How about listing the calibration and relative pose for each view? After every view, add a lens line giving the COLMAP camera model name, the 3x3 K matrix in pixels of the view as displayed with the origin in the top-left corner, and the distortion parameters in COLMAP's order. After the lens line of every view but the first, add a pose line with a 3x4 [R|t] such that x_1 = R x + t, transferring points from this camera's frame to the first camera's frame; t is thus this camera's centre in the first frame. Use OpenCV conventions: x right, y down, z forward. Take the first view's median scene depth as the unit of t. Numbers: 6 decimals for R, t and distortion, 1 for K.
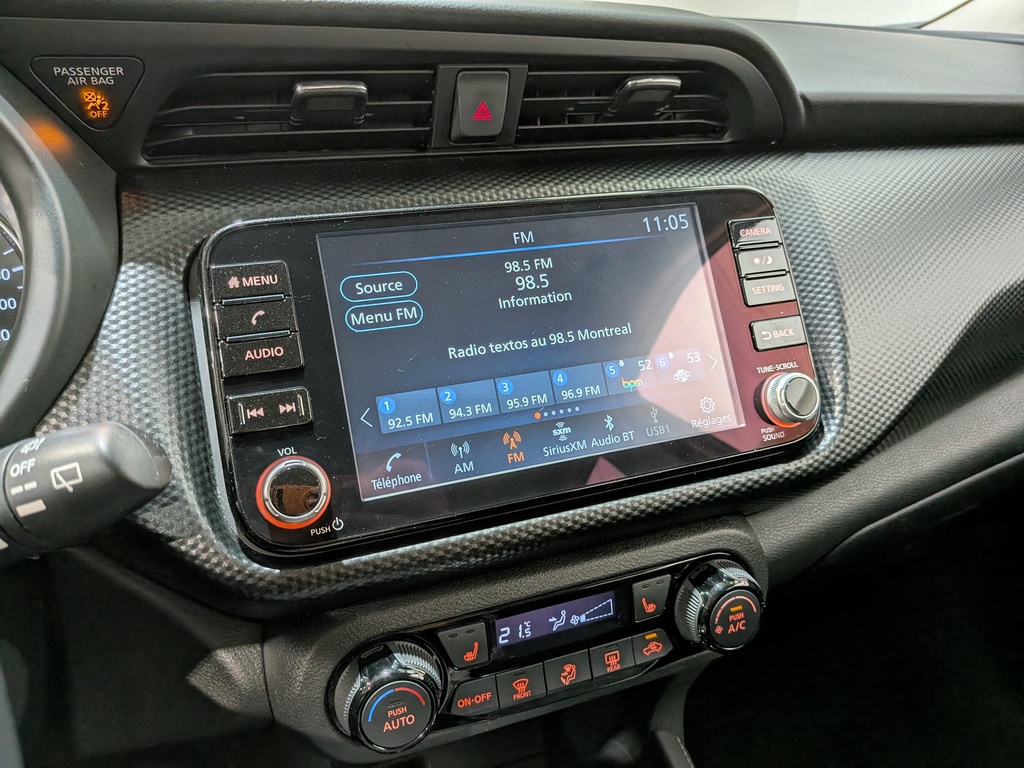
lens RADIAL K [[783.8, 0, 508.8], [0, 783.8, 385.7], [0, 0, 1]] dist [0.035379, -0.063494]
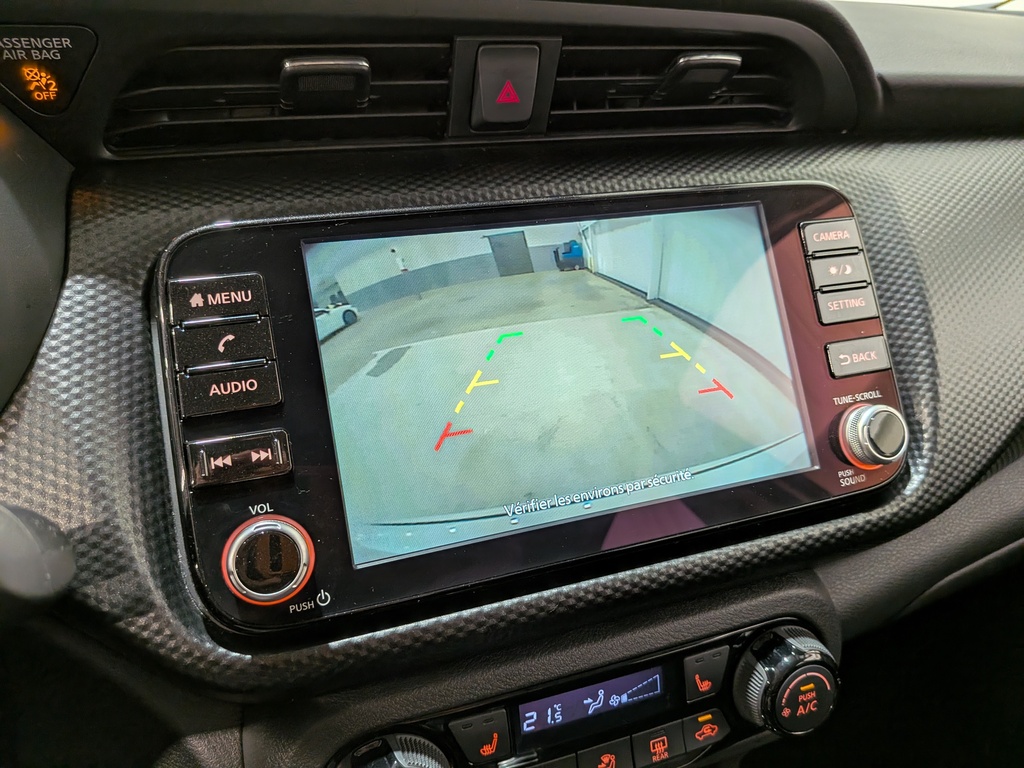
lens RADIAL K [[783.8, 0, 542.7], [0, 783.8, 395.8], [0, 0, 1]] dist [0.035379, -0.063494]
pose [[0.999944, 0.002815, -0.010156, 0.015178], [-0.002634, 0.999839, 0.017764, -0.042944], [0.010204, -0.017736, 0.999791, 0.168182]]
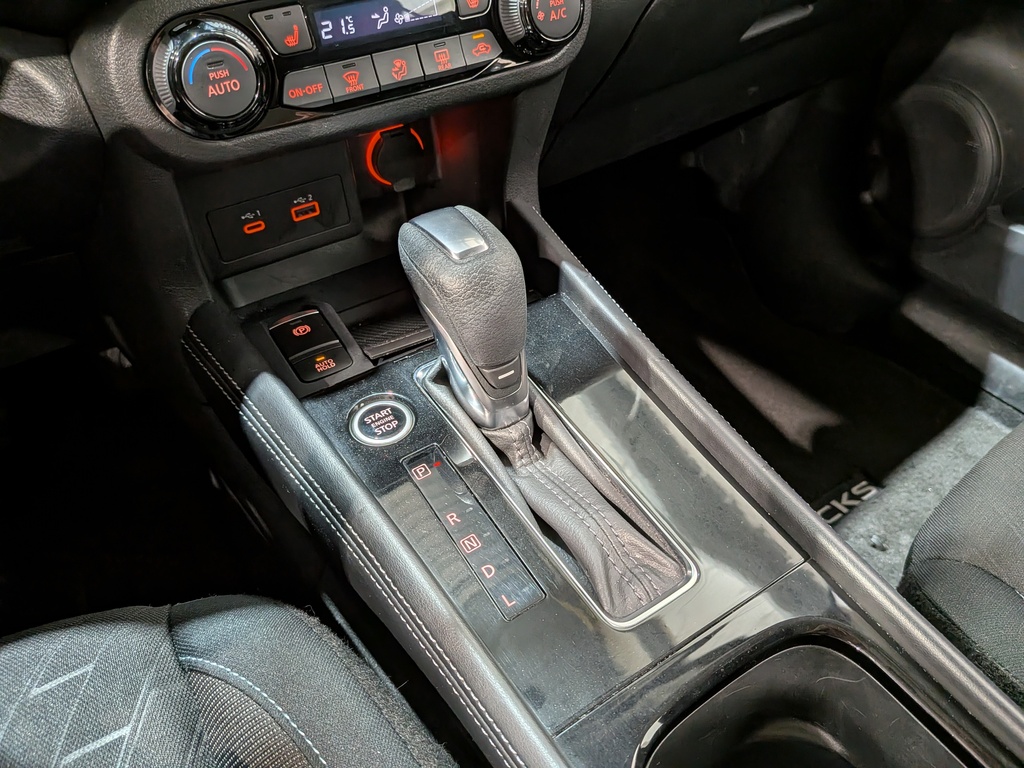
lens RADIAL K [[783.8, 0, 547.7], [0, 783.8, 384.3], [0, 0, 1]] dist [0.035379, -0.063494]
pose [[0.975843, -0.162208, 0.146355, 0.047915], [0.113632, 0.948988, 0.294126, 0.477318], [-0.186598, -0.270390, 0.944495, -0.107487]]
